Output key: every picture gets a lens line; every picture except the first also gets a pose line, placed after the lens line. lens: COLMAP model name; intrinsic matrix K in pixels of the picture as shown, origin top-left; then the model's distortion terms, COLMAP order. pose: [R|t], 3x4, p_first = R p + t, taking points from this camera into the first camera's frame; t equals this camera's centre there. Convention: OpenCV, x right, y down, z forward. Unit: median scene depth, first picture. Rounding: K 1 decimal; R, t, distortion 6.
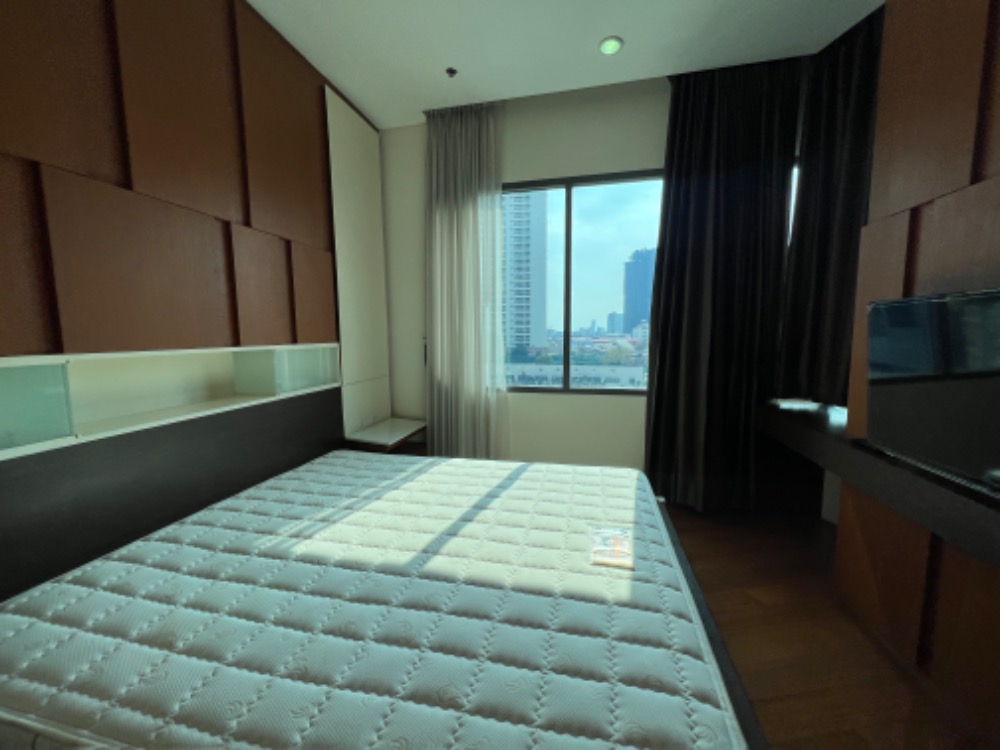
lens RADIAL K [[396.4, 0, 501.1], [0, 396.4, 377.4], [0, 0, 1]] dist [0.001907, -0.000118]
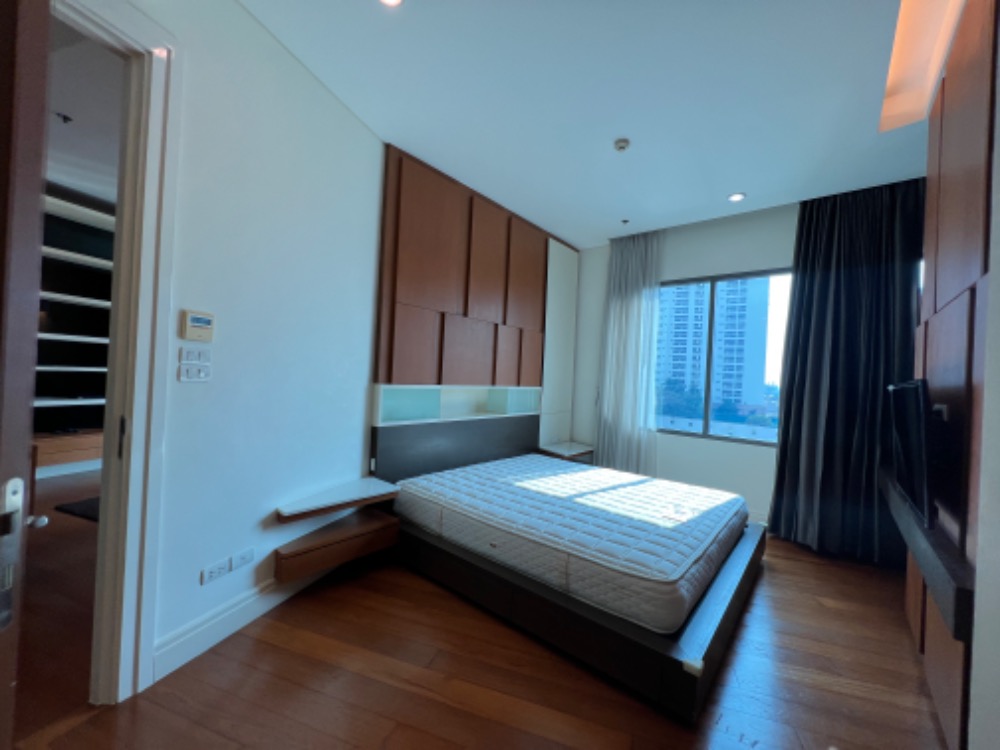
lens RADIAL K [[396.4, 0, 502.0], [0, 396.4, 377.8], [0, 0, 1]] dist [0.001907, -0.000118]
pose [[0.888371, 0.052927, -0.456066, 0.173915], [-0.106117, 0.990107, -0.091801, 0.038615], [0.446695, 0.129949, 0.885199, -0.484509]]
